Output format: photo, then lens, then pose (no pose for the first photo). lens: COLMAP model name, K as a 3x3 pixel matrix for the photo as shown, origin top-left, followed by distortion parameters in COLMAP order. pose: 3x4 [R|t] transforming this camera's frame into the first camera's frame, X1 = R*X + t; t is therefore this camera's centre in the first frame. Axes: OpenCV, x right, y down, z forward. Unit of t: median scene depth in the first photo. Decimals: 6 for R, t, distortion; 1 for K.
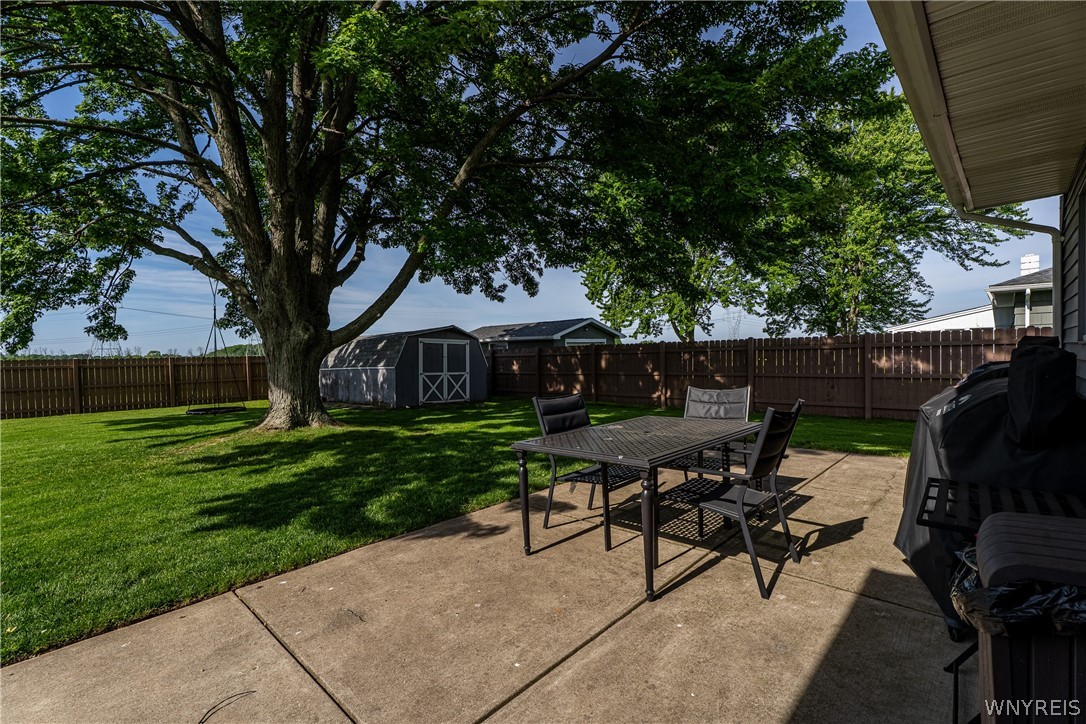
lens RADIAL K [[485.3, 0, 543.4], [0, 485.3, 355.9], [0, 0, 1]] dist [0.002536, 0.000100]
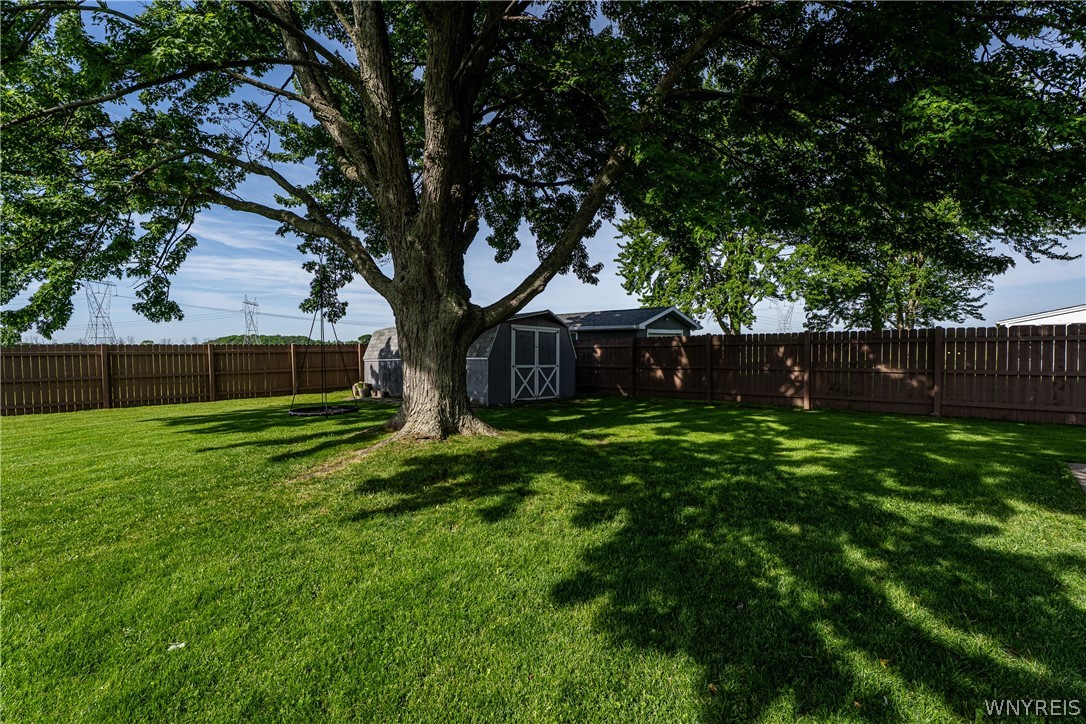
lens RADIAL K [[485.3, 0, 543.4], [0, 485.3, 355.9], [0, 0, 1]] dist [0.002536, 0.000100]
pose [[0.999910, 0.010570, 0.008262, -0.199303], [-0.010667, 0.999875, 0.011706, 0.007885], [-0.008137, -0.011793, 0.999897, 0.139176]]
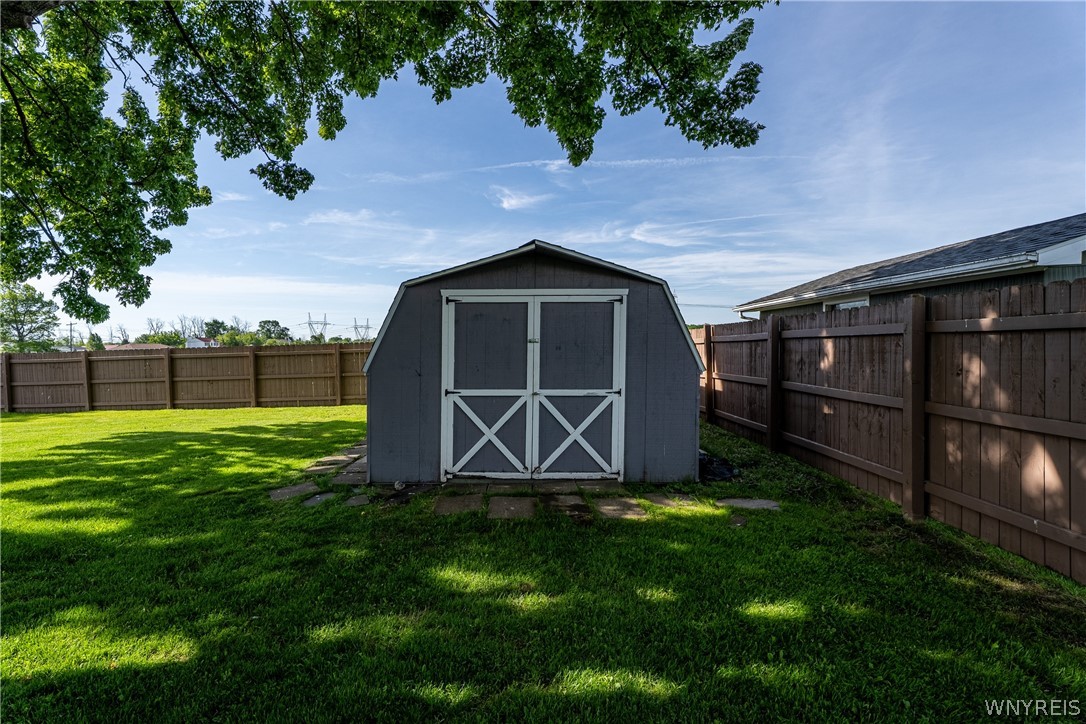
lens RADIAL K [[485.3, 0, 543.4], [0, 485.3, 355.9], [0, 0, 1]] dist [0.002536, 0.000100]
pose [[0.670915, 0.022254, -0.741200, 0.049052], [0.010913, 0.999145, 0.039877, -0.001829], [0.741454, -0.034843, 0.670098, 0.791337]]
